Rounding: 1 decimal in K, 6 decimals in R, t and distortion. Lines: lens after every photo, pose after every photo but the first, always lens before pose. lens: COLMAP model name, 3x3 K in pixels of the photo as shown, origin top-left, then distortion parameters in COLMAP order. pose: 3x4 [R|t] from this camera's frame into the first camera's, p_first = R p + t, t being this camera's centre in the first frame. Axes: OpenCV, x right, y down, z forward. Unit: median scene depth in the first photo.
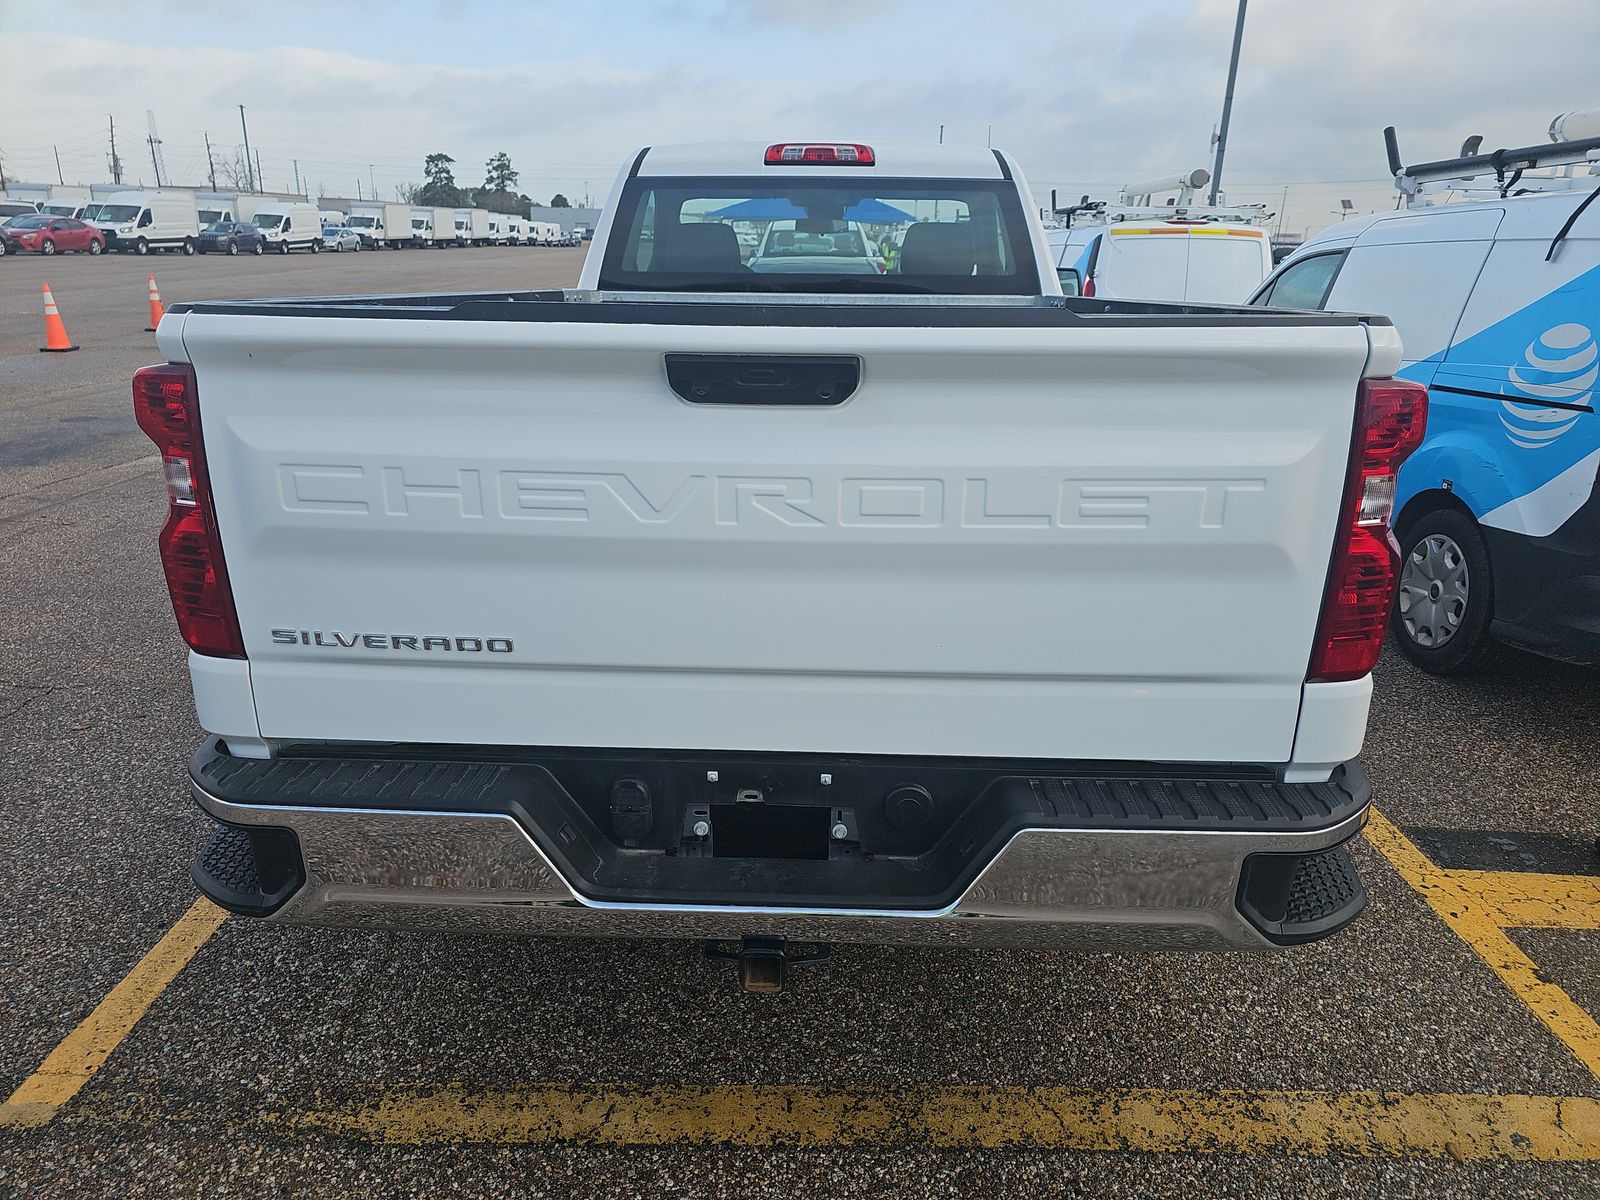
lens RADIAL K [[1088.9, 0, 799.9], [0, 1088.9, 528.4], [0, 0, 1]] dist [0.031539, -0.001970]
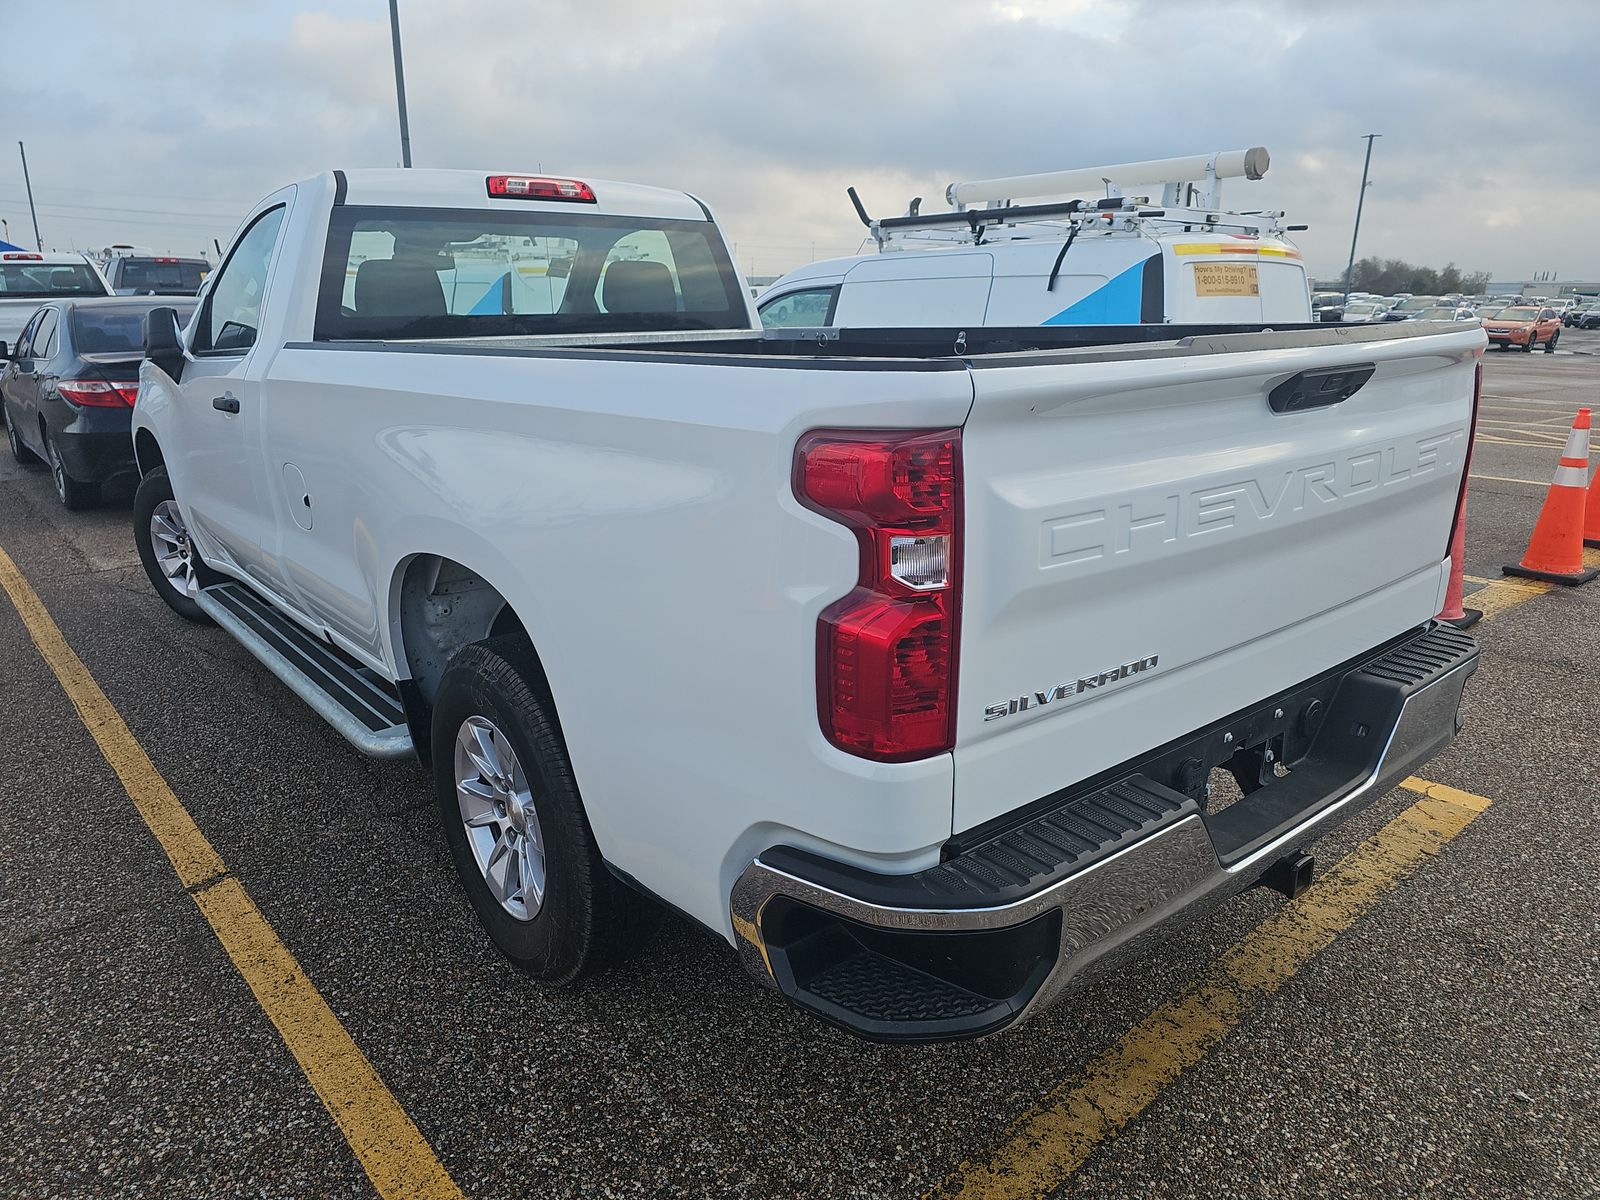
lens RADIAL K [[1082.4, 0, 799.1], [0, 1082.4, 545.2], [0, 0, 1]] dist [0.078952, -0.063086]
pose [[0.746807, -0.168073, 0.643453, -0.493320], [0.179383, 0.982585, 0.048460, -0.048259], [-0.640392, 0.079234, 0.763951, 0.168363]]
